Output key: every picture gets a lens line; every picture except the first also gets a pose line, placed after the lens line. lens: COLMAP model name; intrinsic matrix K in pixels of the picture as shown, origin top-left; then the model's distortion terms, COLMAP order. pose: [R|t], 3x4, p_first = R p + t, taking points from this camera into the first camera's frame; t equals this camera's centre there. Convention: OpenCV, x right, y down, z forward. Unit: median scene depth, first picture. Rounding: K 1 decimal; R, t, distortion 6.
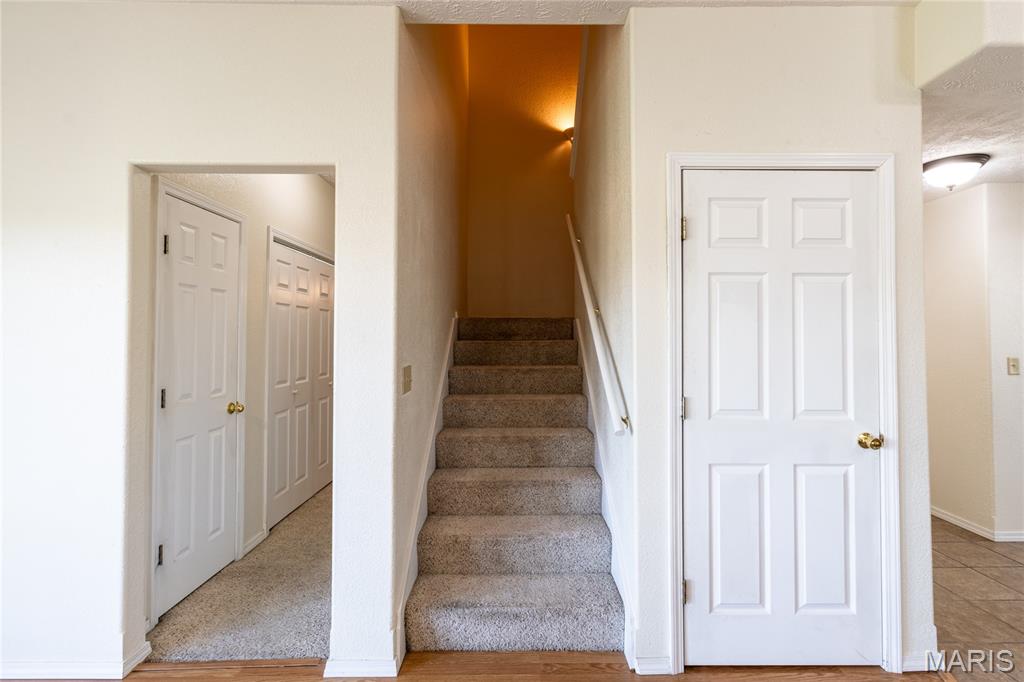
lens RADIAL K [[479.1, 0, 519.9], [0, 479.1, 326.6], [0, 0, 1]] dist [0.002094, 0.000631]
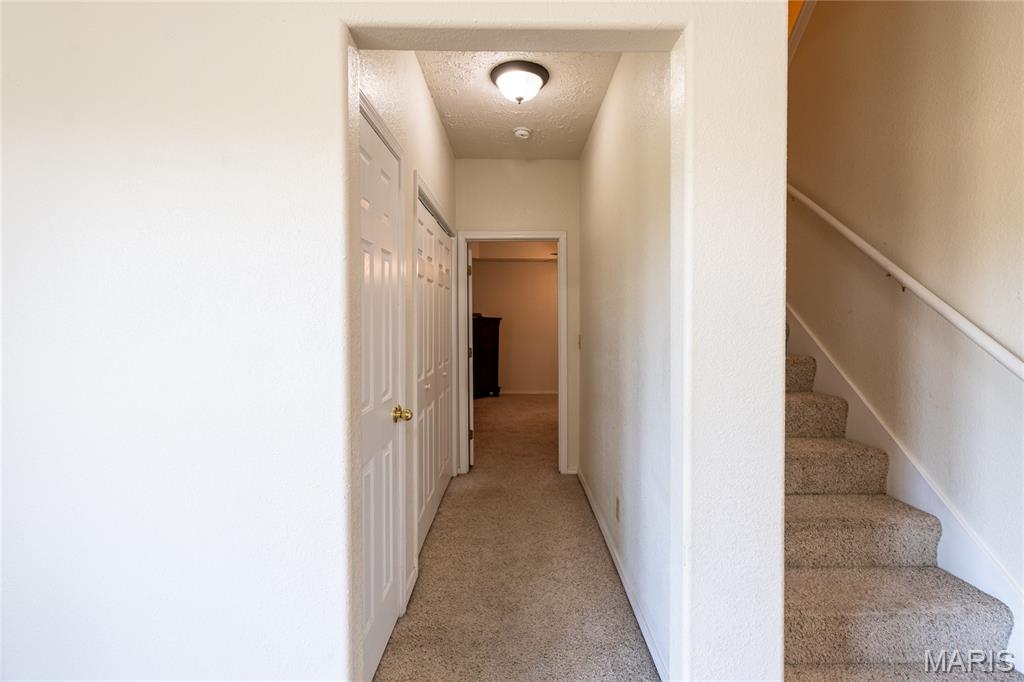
lens RADIAL K [[479.1, 0, 519.9], [0, 479.1, 326.6], [0, 0, 1]] dist [0.002094, 0.000631]
pose [[0.999999, 0.001154, -0.000065, -0.426088], [-0.001151, 0.999337, 0.036390, 0.008755], [0.000106, -0.036390, 0.999338, 0.281403]]
